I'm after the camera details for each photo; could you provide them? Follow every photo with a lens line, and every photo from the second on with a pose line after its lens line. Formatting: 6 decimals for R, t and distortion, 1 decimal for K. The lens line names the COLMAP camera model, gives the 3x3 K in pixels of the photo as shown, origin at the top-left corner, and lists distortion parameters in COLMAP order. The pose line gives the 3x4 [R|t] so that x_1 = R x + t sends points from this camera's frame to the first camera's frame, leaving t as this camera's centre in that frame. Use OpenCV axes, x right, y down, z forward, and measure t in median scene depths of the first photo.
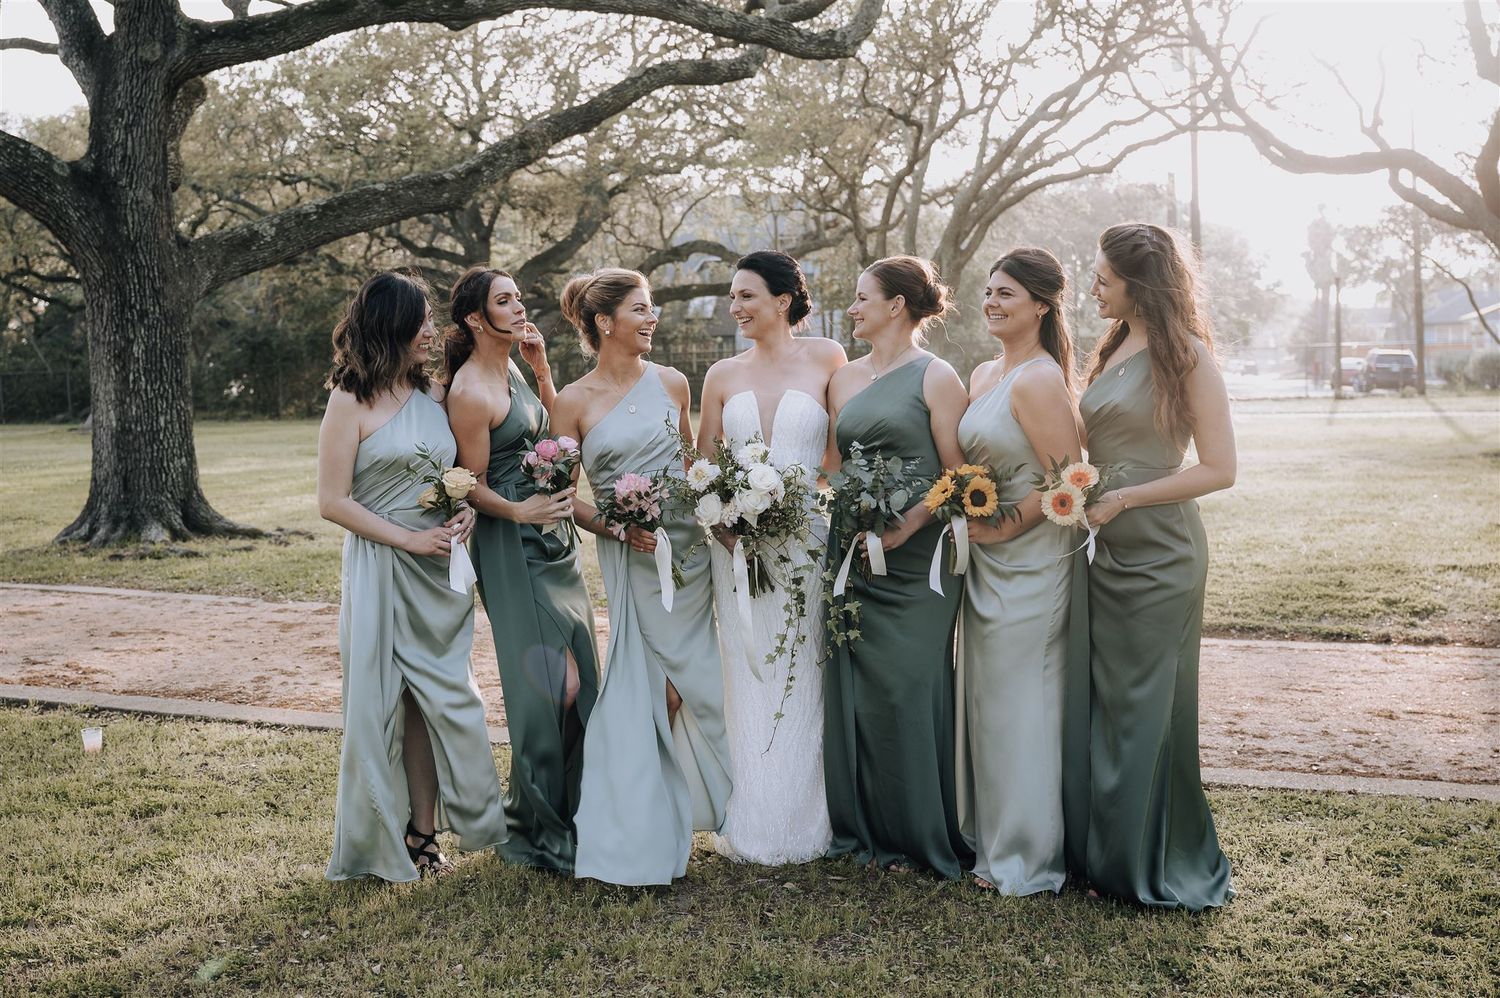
lens RADIAL K [[1689.7, 0, 756.9], [0, 1689.7, 509.2], [0, 0, 1]] dist [0.007633, 0.007643]
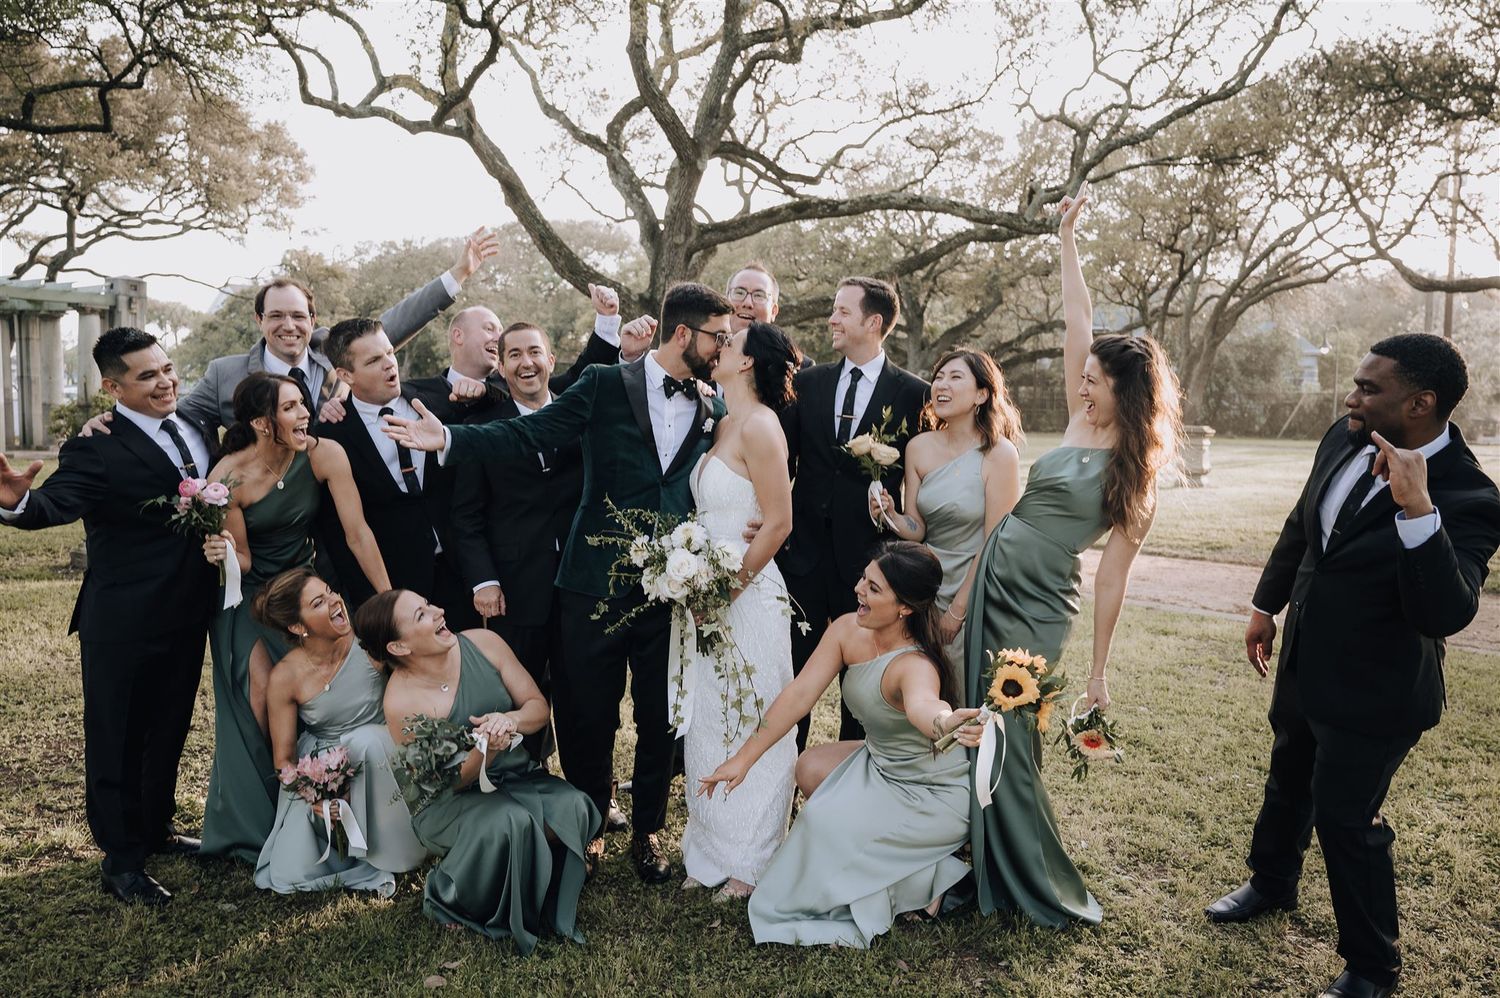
lens RADIAL K [[1199.9, 0, 750.0], [0, 1199.9, 499.0], [0, 0, 1]] dist [-0.013123, -0.005107]
pose [[0.941533, 0.067250, -0.330142, 0.214147], [-0.066234, 0.997701, 0.014341, 0.013076], [0.330347, 0.008364, 0.943822, -0.318424]]
